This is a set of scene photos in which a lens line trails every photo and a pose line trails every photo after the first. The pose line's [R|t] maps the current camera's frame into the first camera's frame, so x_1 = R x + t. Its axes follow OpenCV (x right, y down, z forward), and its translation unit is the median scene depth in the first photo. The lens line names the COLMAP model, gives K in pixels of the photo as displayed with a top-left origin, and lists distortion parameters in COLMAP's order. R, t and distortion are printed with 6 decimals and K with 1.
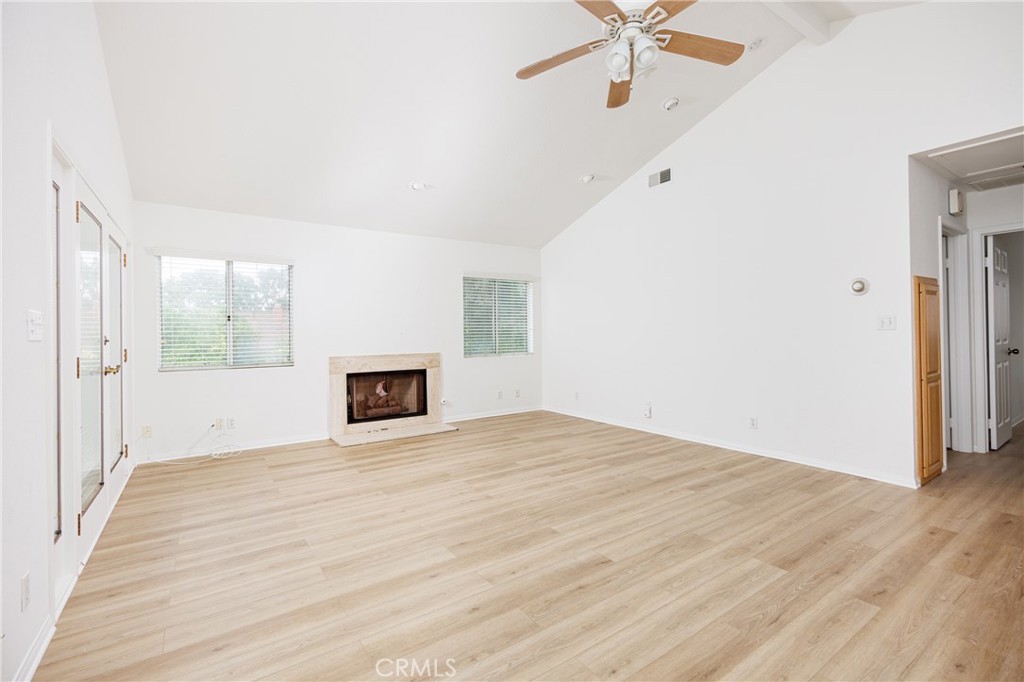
lens RADIAL K [[453.9, 0, 516.4], [0, 453.9, 328.6], [0, 0, 1]] dist [0.001576, 0.000172]
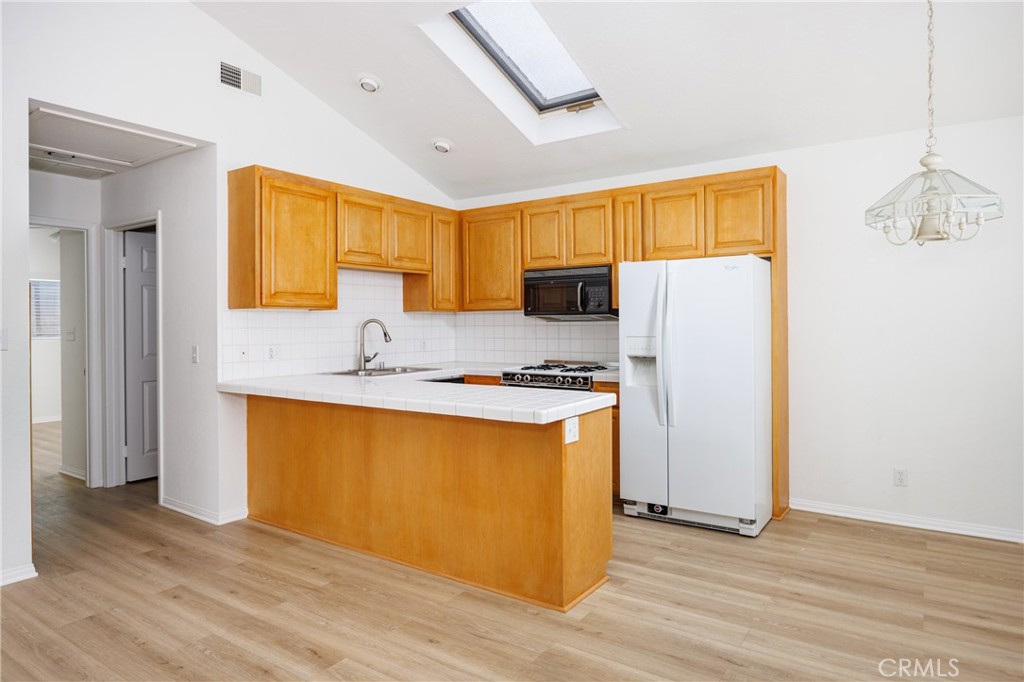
lens RADIAL K [[617.8, 0, 514.2], [0, 617.8, 324.9], [0, 0, 1]] dist [-0.001339, -0.000384]
pose [[-0.351447, 0.012685, 0.936122, -0.316895], [0.004371, 0.999920, -0.011908, -0.025556], [-0.936198, -0.000093, -0.351474, 0.724836]]
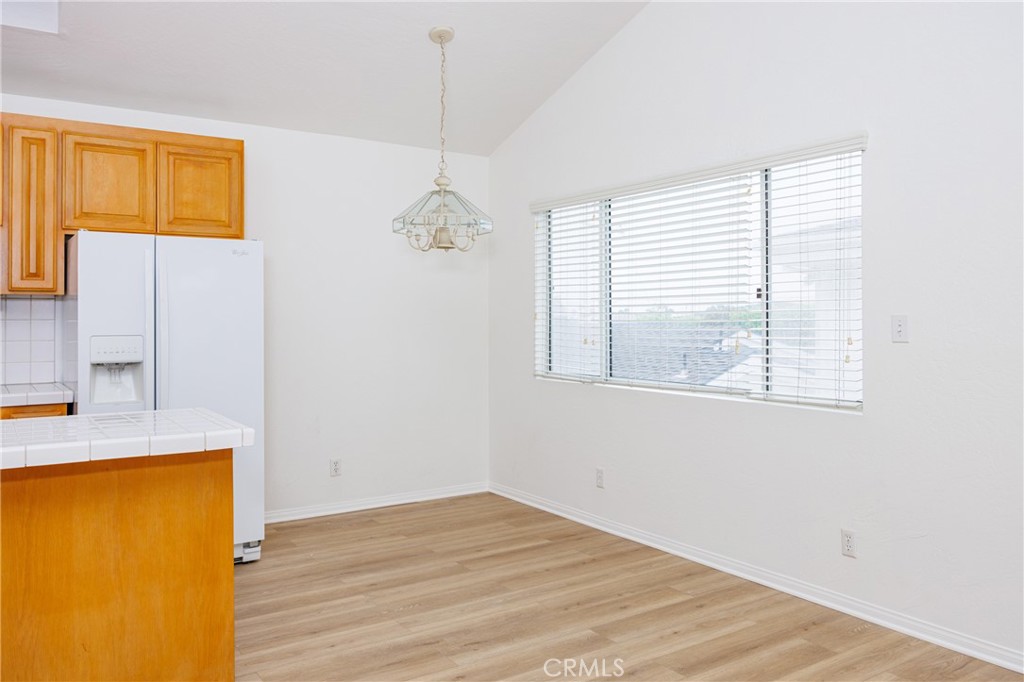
lens RADIAL K [[794.1, 0, 513.1], [0, 794.1, 316.0], [0, 0, 1]] dist [0.000346, -0.001297]
pose [[-0.999774, 0.013397, 0.016508, 0.207012], [0.013183, 0.999828, -0.013045, -0.020298], [-0.016680, -0.012825, -0.999779, 1.250588]]
